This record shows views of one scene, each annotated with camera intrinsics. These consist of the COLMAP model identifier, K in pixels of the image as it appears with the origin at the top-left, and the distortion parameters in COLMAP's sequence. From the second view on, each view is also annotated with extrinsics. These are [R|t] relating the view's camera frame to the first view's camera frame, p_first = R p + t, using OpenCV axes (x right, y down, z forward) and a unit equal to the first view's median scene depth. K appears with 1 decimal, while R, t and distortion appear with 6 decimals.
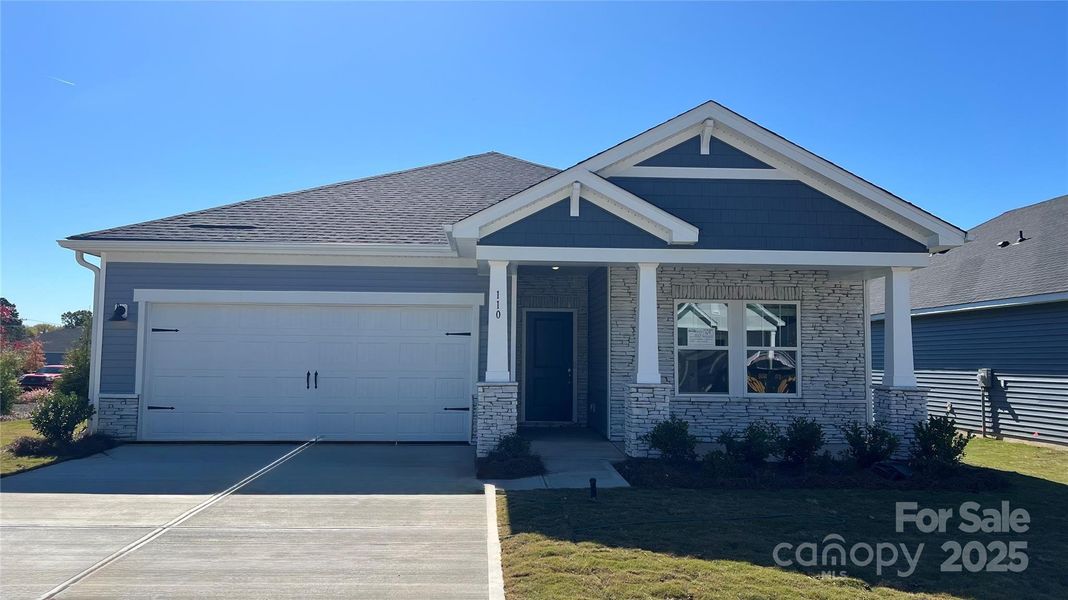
lens RADIAL K [[876.4, 0, 534.0], [0, 876.4, 300.0], [0, 0, 1]] dist [0.004719, -0.006697]
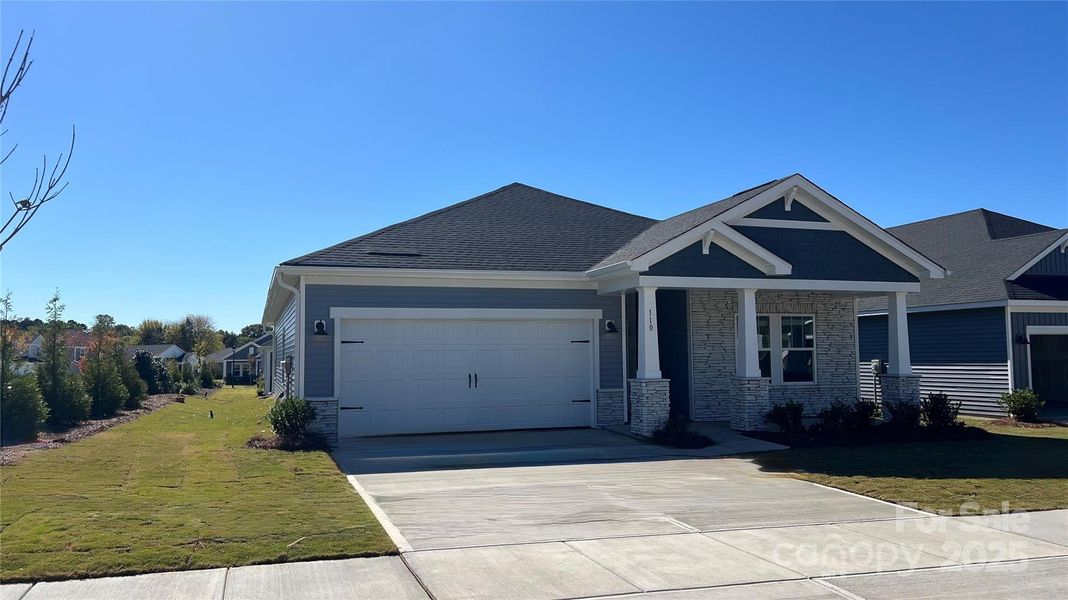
lens RADIAL K [[876.4, 0, 534.0], [0, 876.4, 300.0], [0, 0, 1]] dist [0.004719, -0.006697]
pose [[0.959805, -0.000556, 0.280669, -0.573590], [-0.001460, 0.999975, 0.006974, -0.033863], [-0.280666, -0.007104, 0.959779, -0.216932]]
